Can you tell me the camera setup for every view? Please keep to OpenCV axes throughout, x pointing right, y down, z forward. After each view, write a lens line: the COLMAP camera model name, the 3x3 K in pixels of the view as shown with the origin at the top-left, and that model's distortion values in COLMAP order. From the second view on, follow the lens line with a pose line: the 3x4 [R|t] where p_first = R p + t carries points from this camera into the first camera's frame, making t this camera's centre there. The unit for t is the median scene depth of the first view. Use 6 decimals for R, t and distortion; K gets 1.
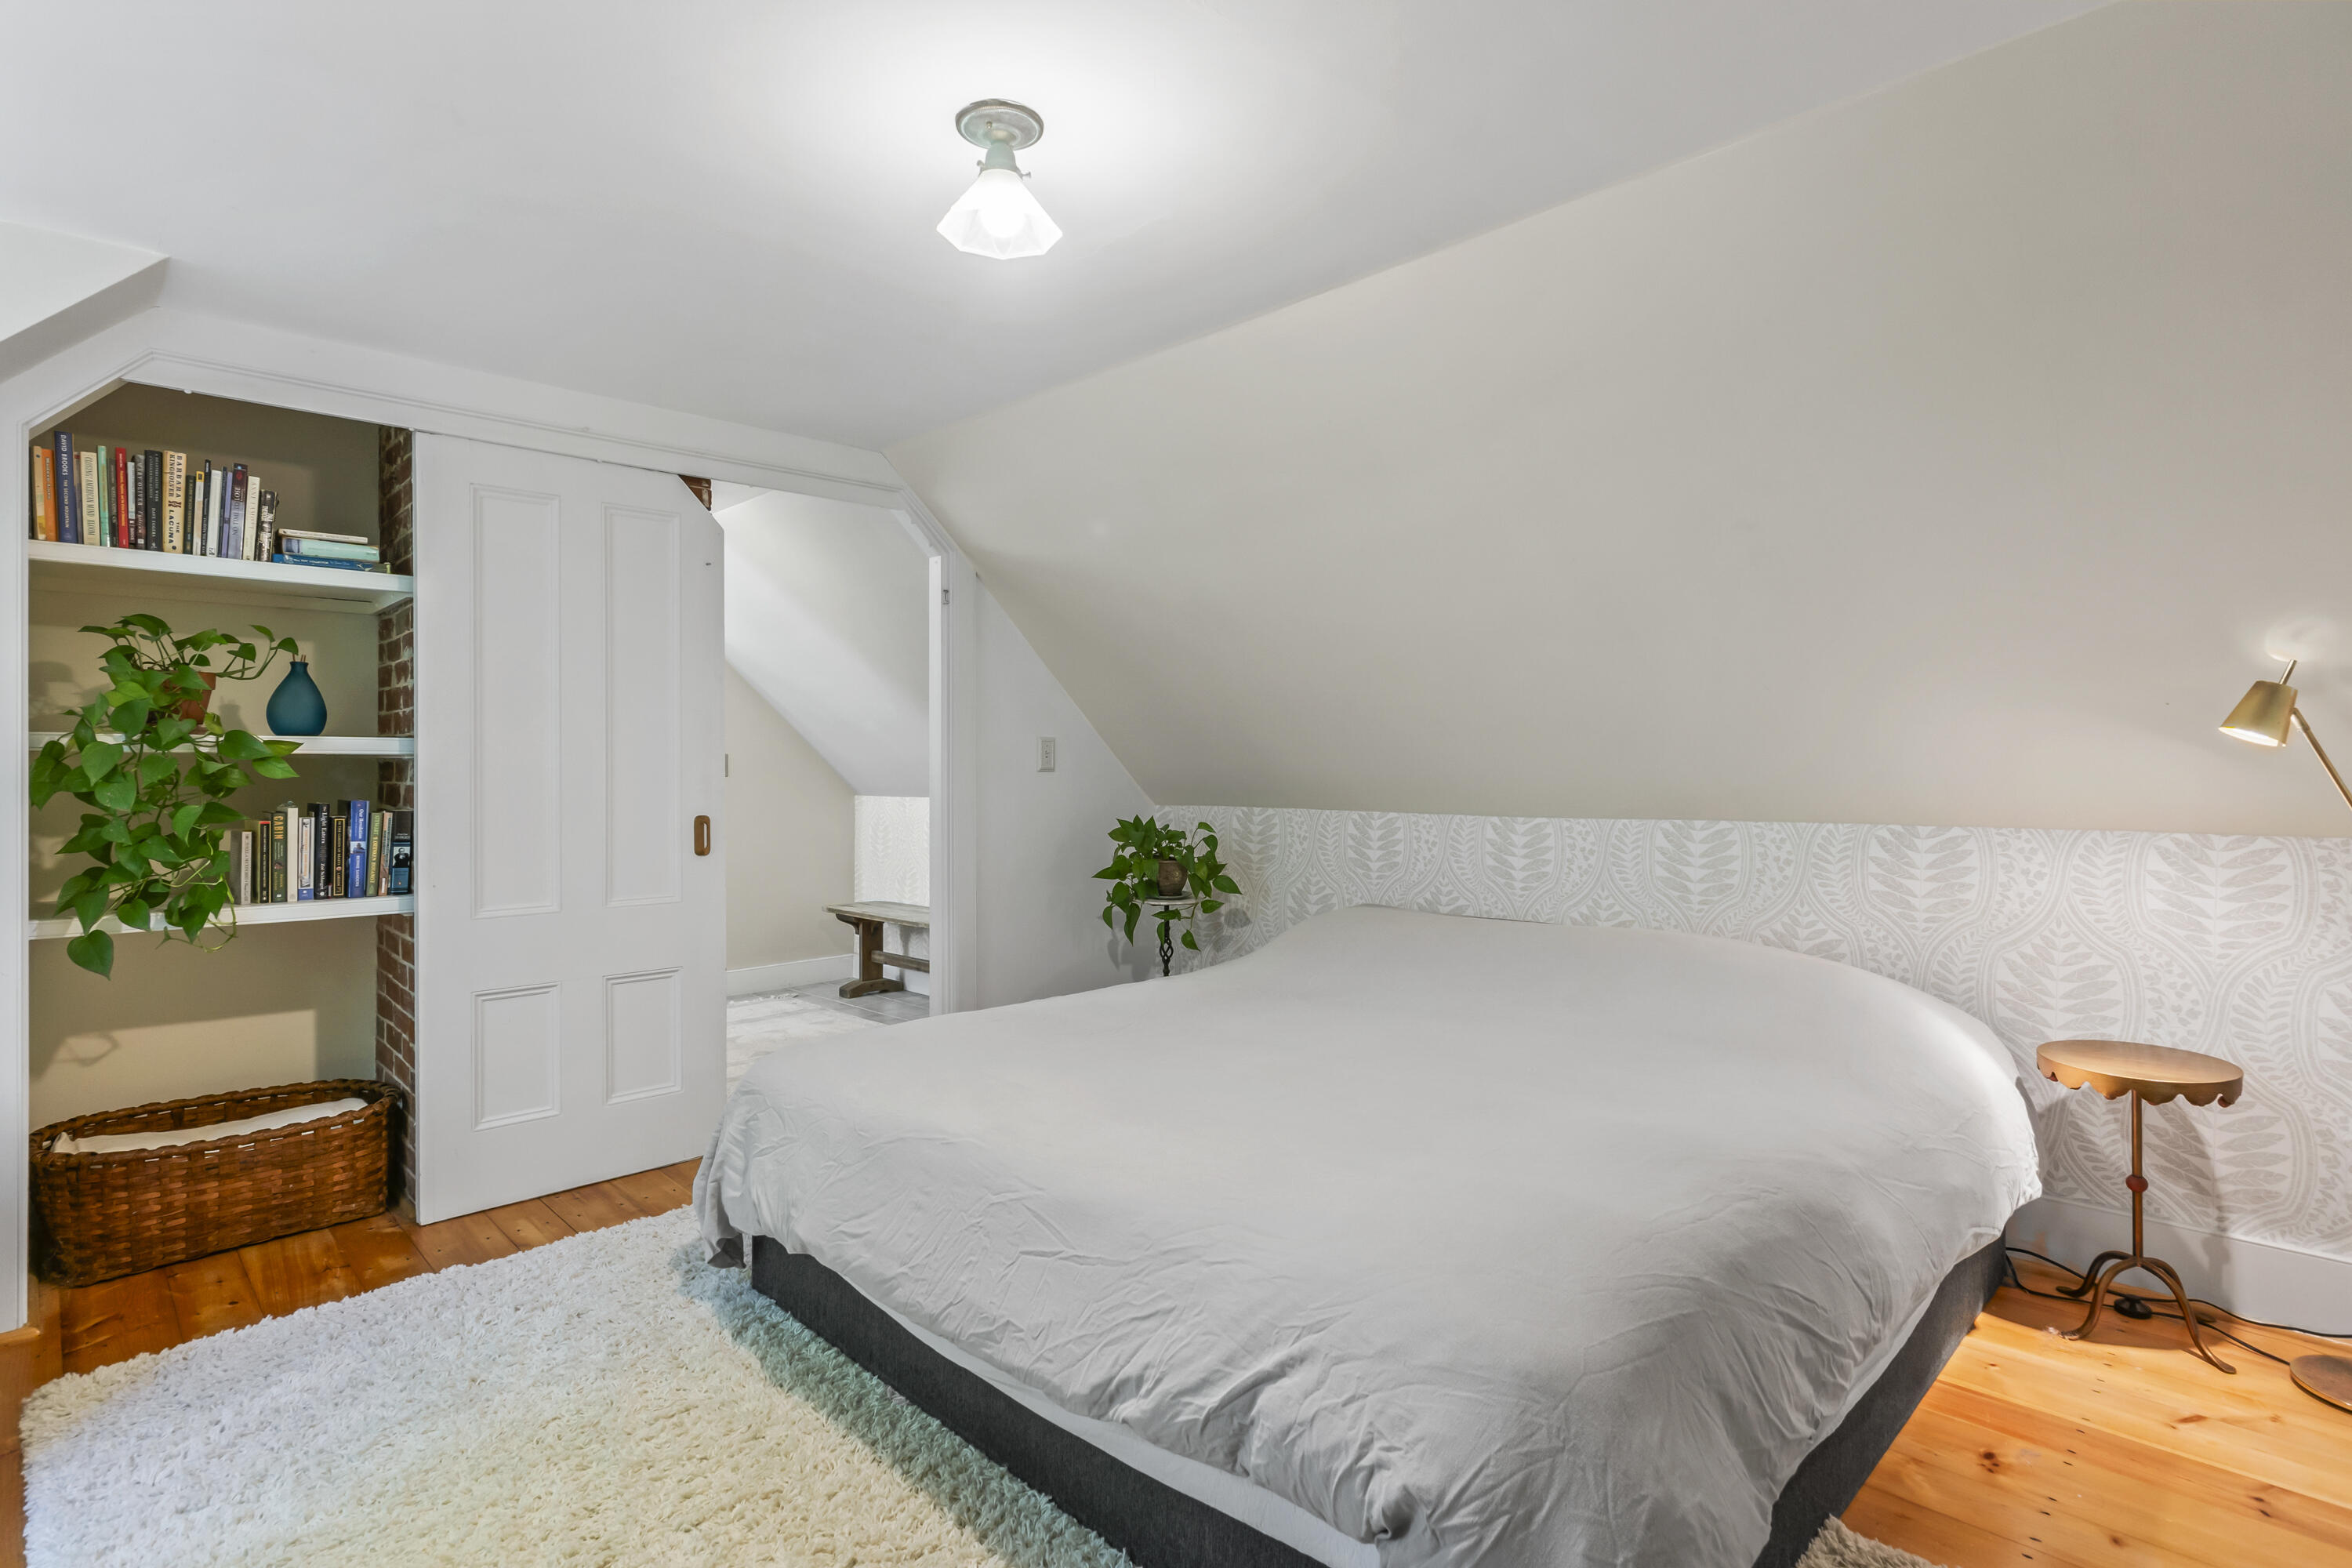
lens RADIAL K [[1170.0, 0, 1180.1], [0, 1170.0, 769.7], [0, 0, 1]] dist [0.001506, 0.000805]
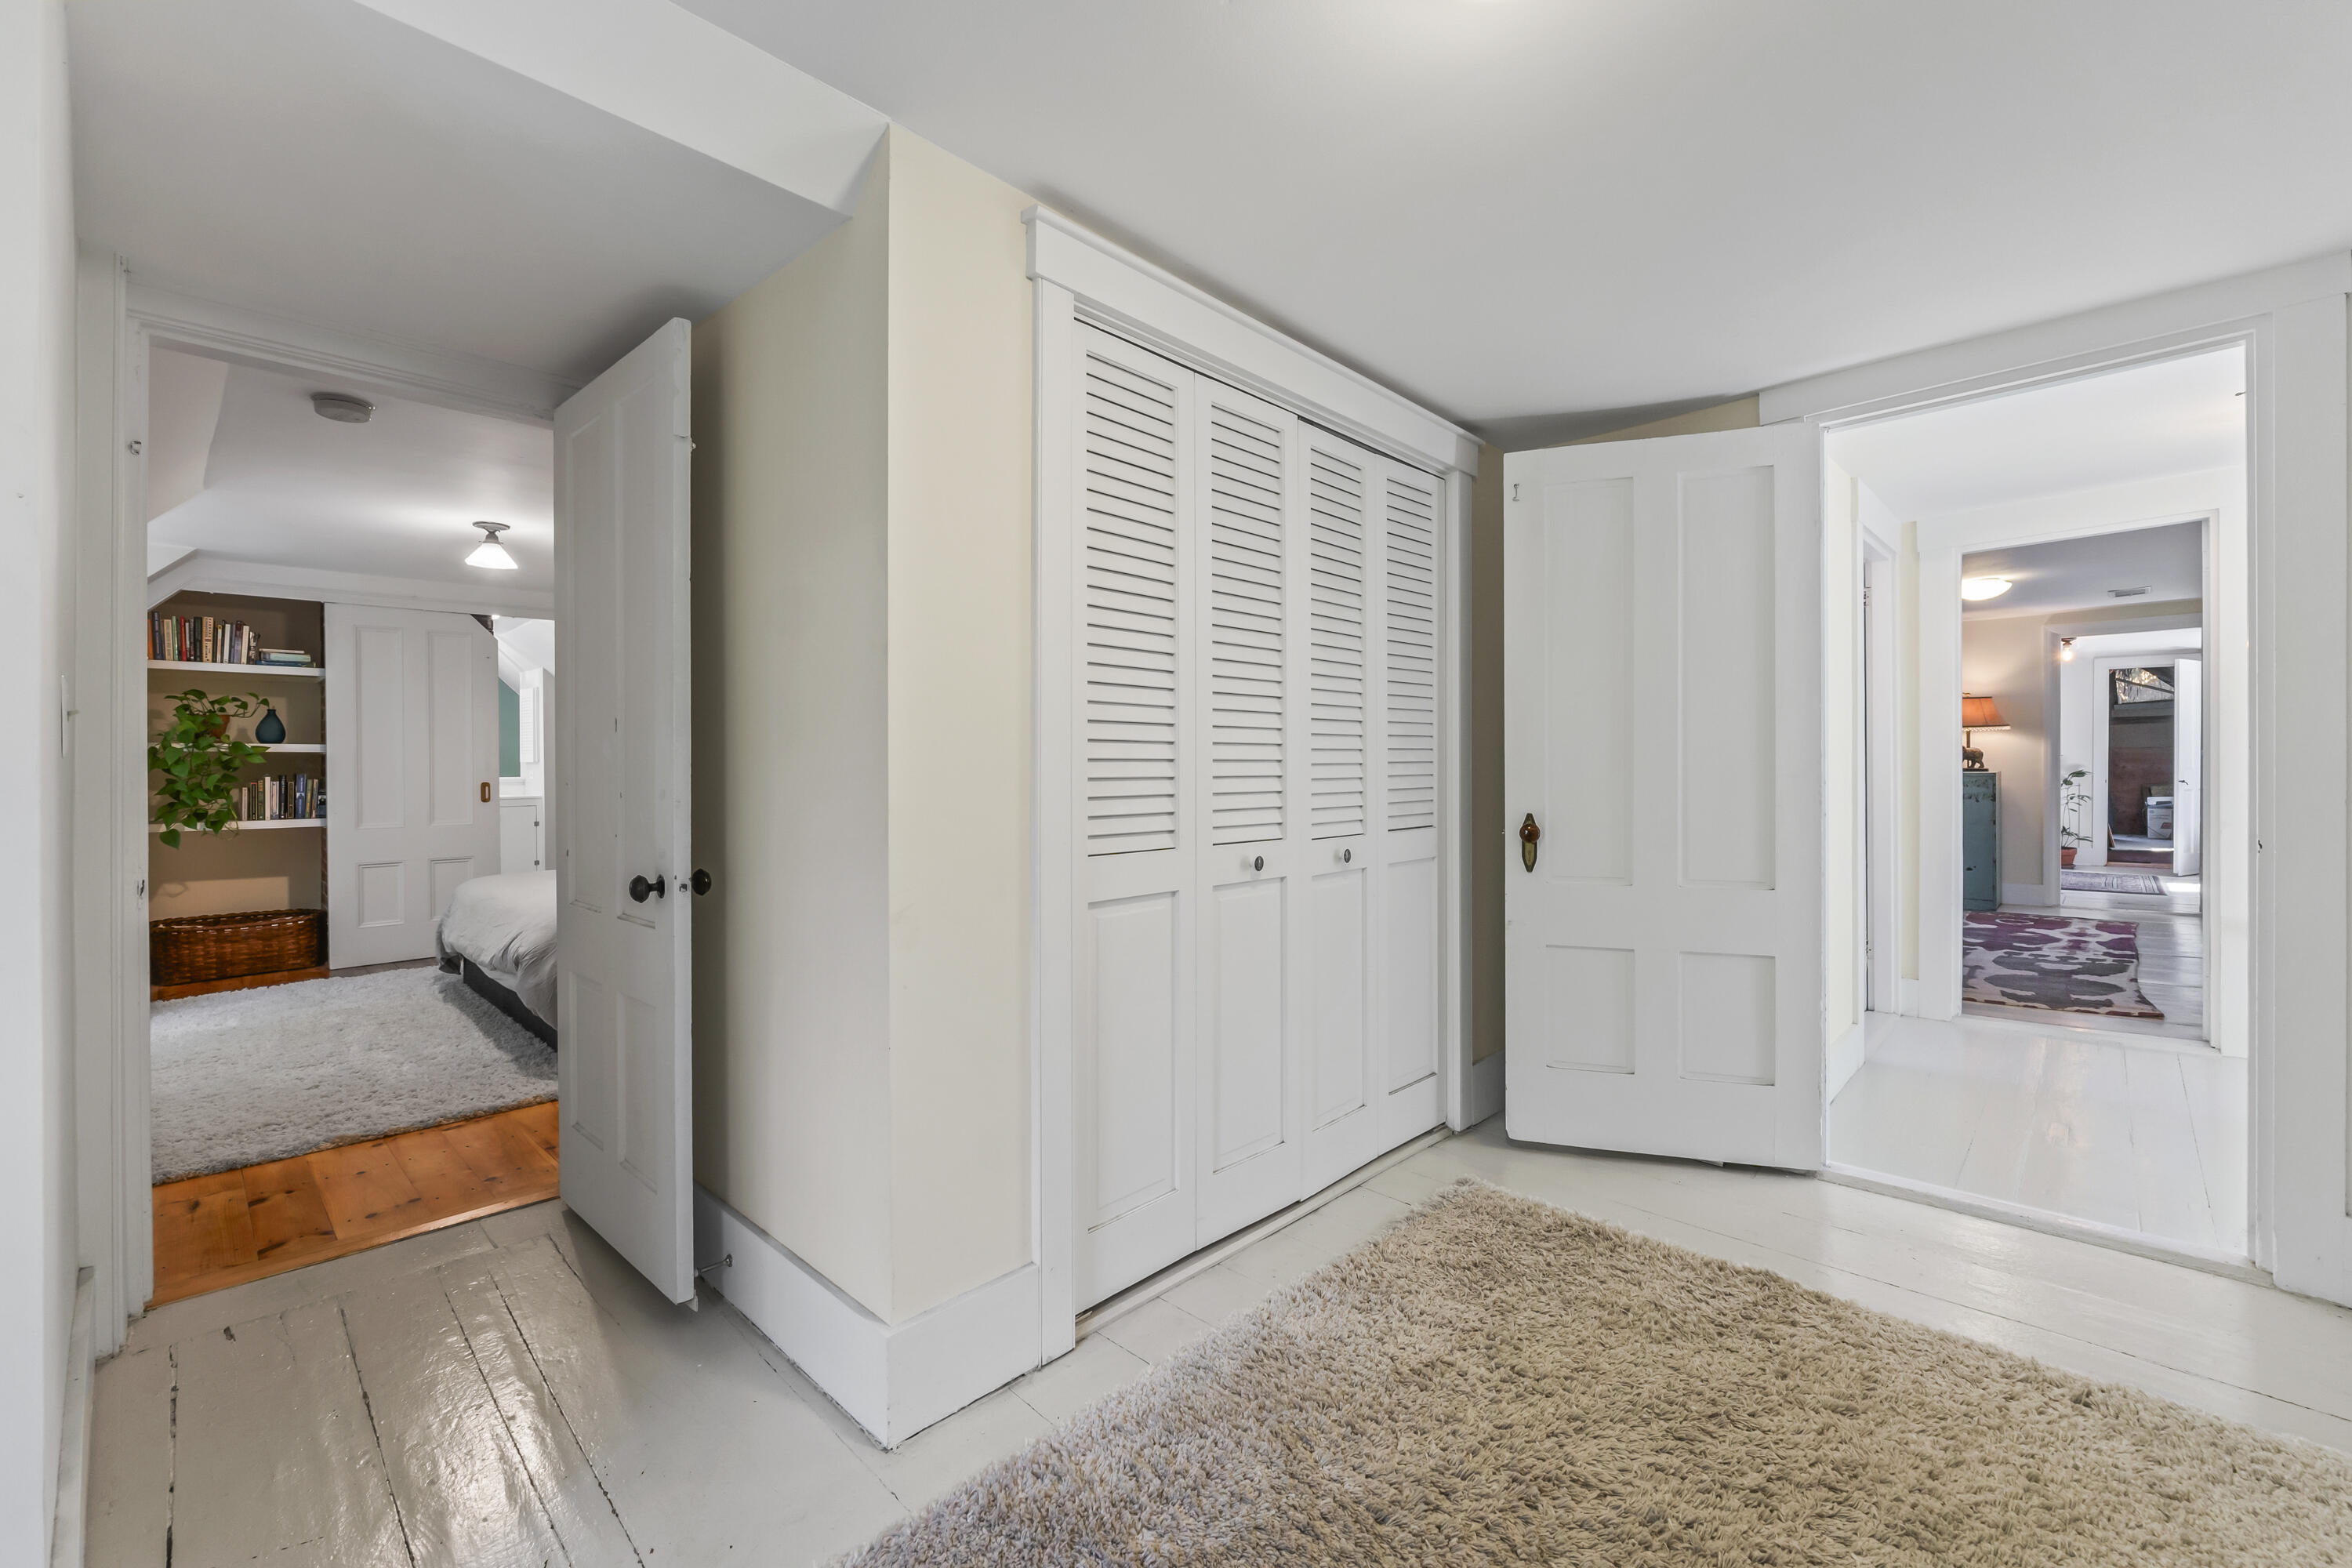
lens RADIAL K [[975.8, 0, 1175.6], [0, 975.8, 772.2], [0, 0, 1]] dist [-0.001704, -0.000390]
pose [[0.999735, -0.002569, 0.022881, 0.920994], [0.002441, 0.999981, 0.005605, 0.018647], [-0.022895, -0.005548, 0.999722, -0.879006]]
